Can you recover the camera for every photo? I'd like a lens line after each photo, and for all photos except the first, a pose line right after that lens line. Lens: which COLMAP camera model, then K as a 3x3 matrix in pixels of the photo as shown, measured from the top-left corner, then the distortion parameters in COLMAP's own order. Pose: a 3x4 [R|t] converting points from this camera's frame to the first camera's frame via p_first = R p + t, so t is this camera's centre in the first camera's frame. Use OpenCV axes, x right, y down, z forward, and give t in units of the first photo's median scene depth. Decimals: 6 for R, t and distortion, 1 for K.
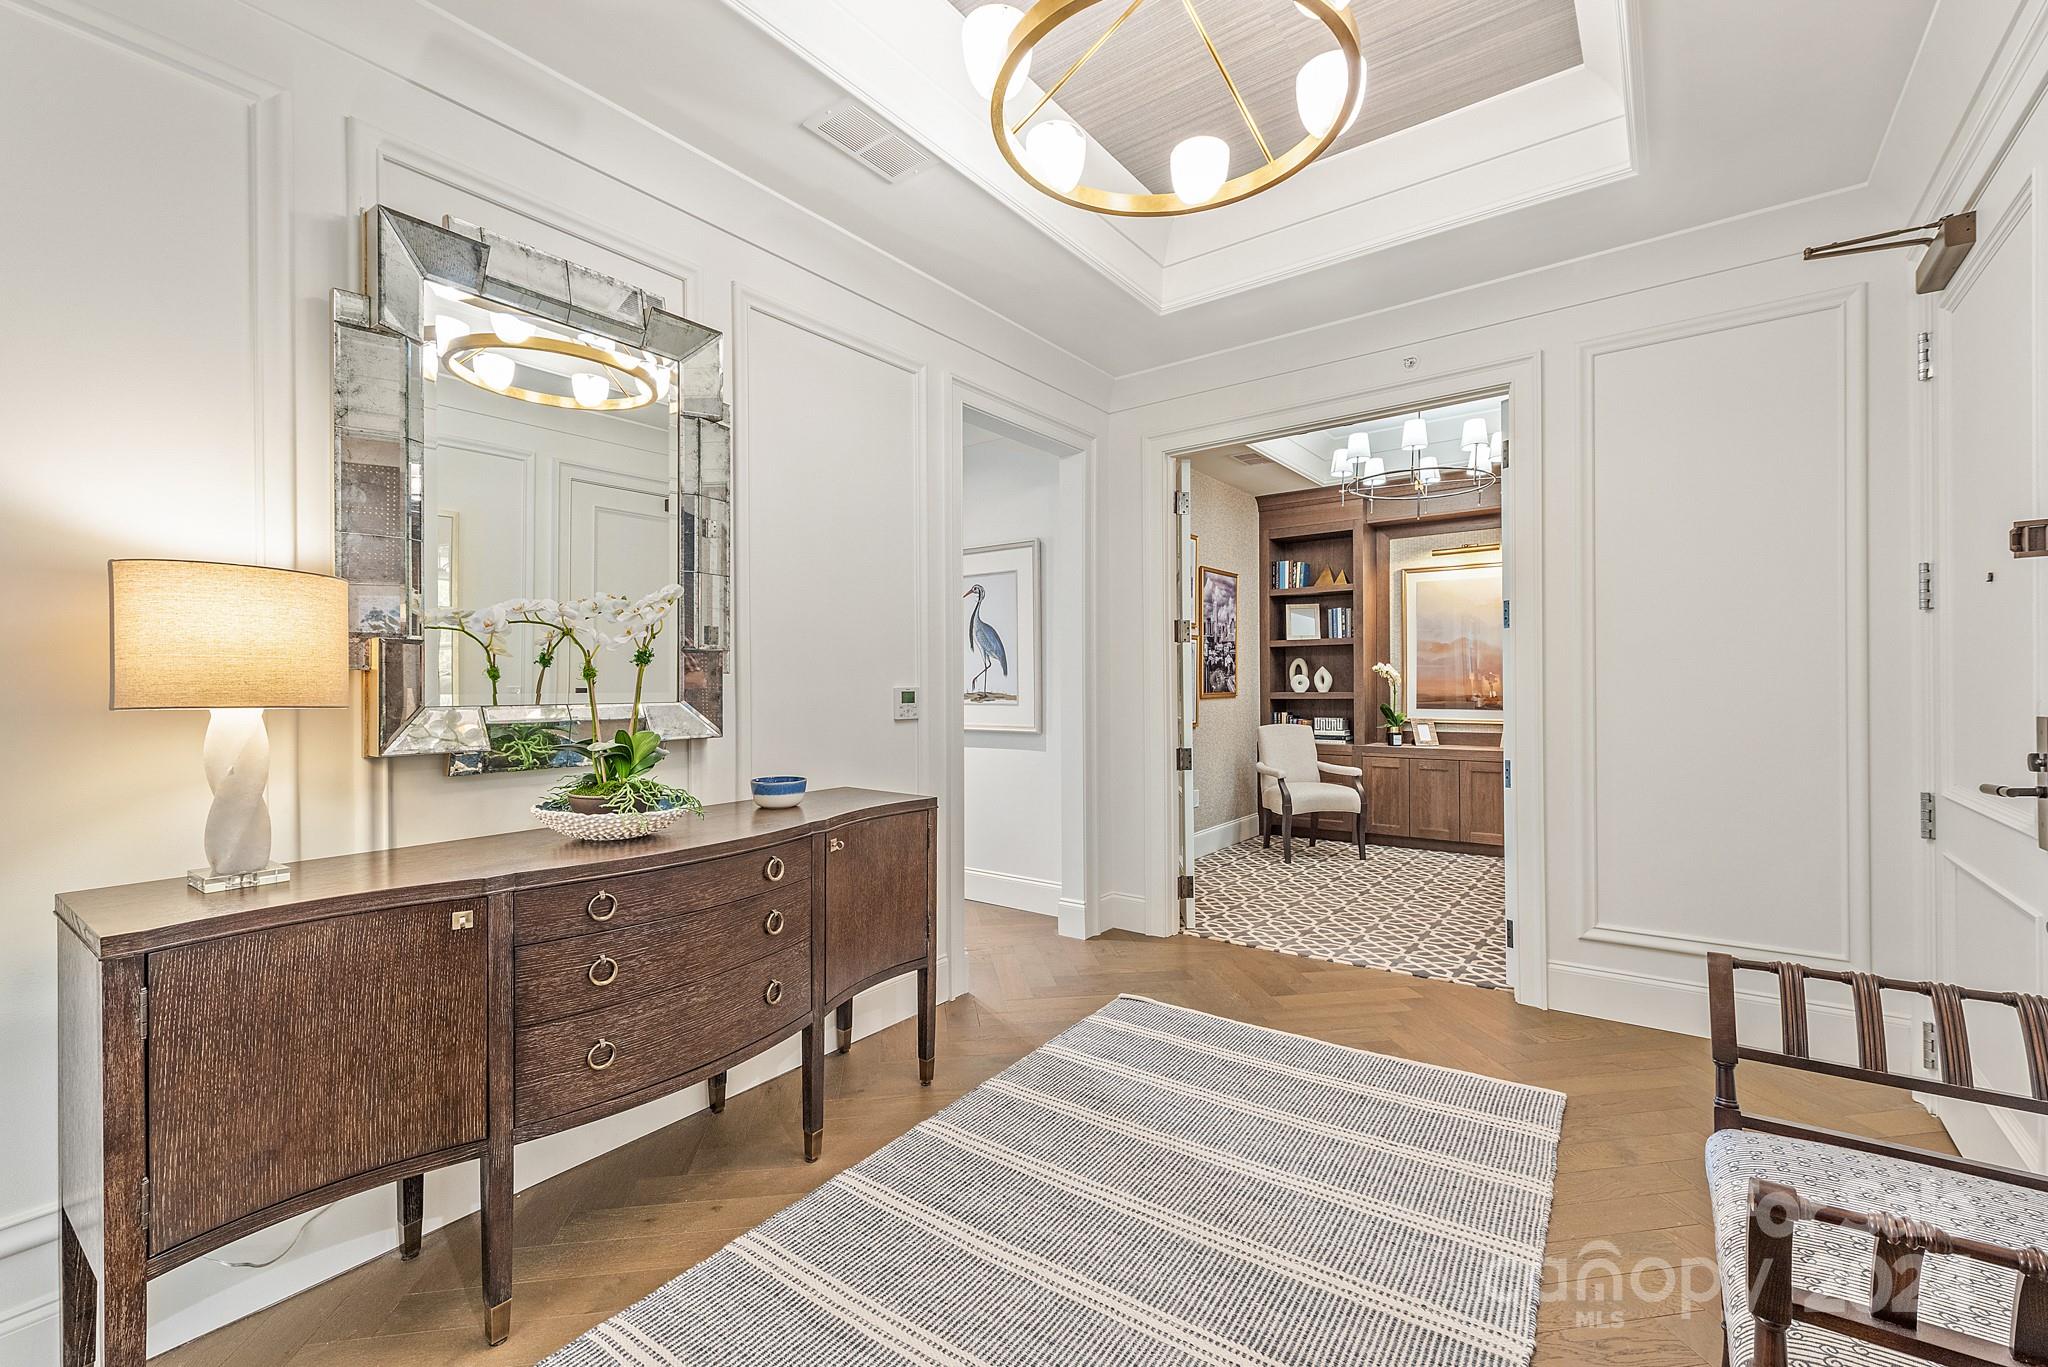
lens RADIAL K [[839.7, 0, 1030.3], [0, 839.7, 687.0], [0, 0, 1]] dist [0.002091, -0.000142]
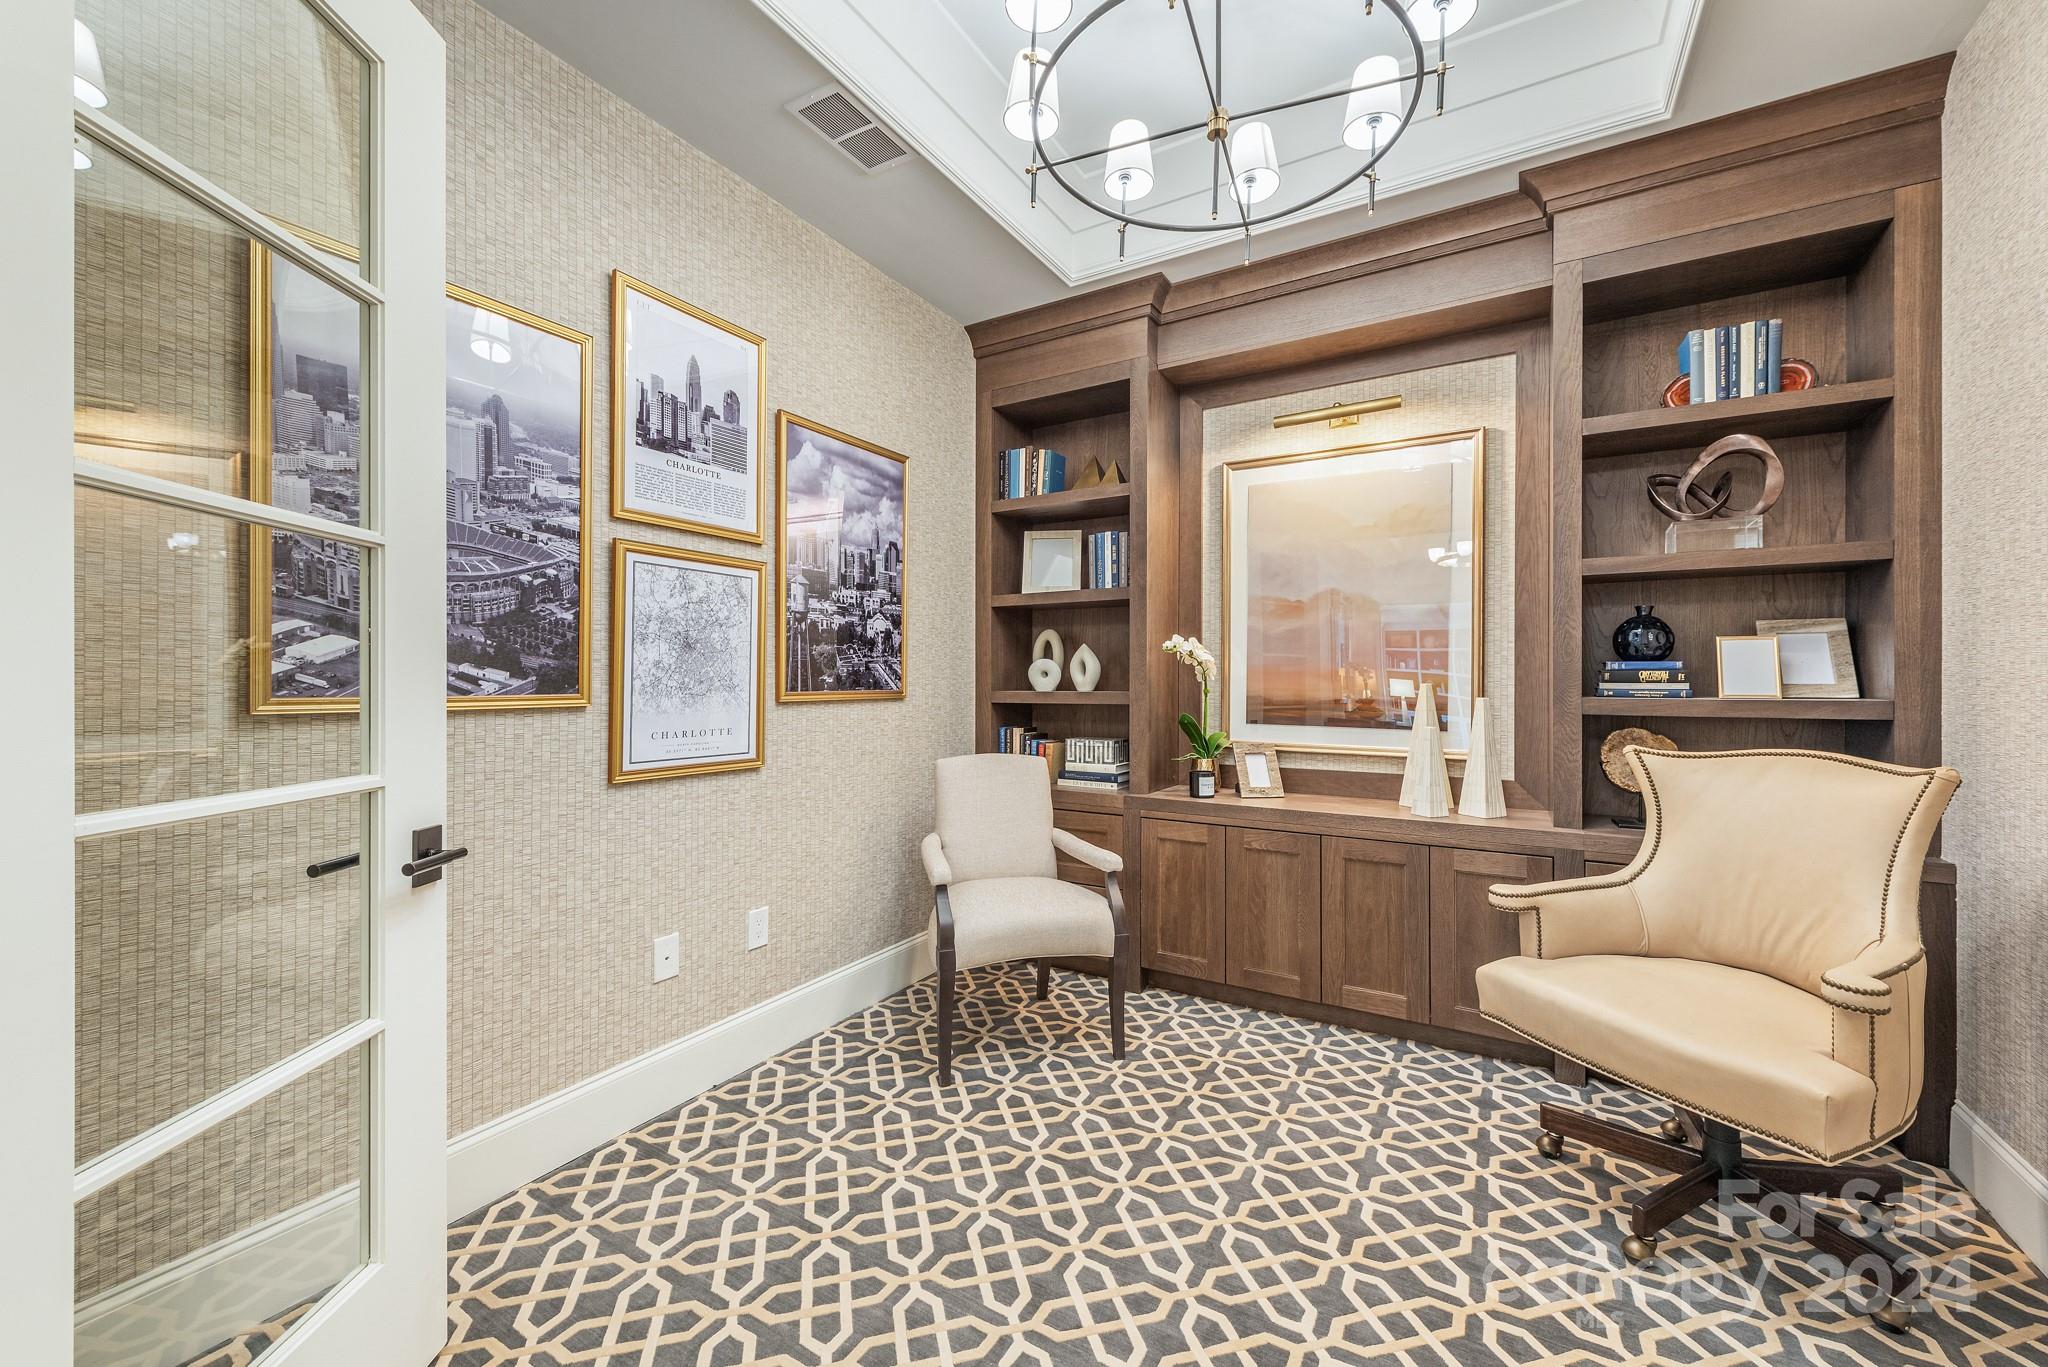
lens RADIAL K [[801.3, 0, 1019.3], [0, 801.3, 681.1], [0, 0, 1]] dist [0.000968, -0.001028]
pose [[0.994538, 0.009817, 0.103913, 0.262008], [-0.009616, 0.999951, -0.002438, 0.001594], [-0.103932, 0.001425, 0.994583, 0.507130]]
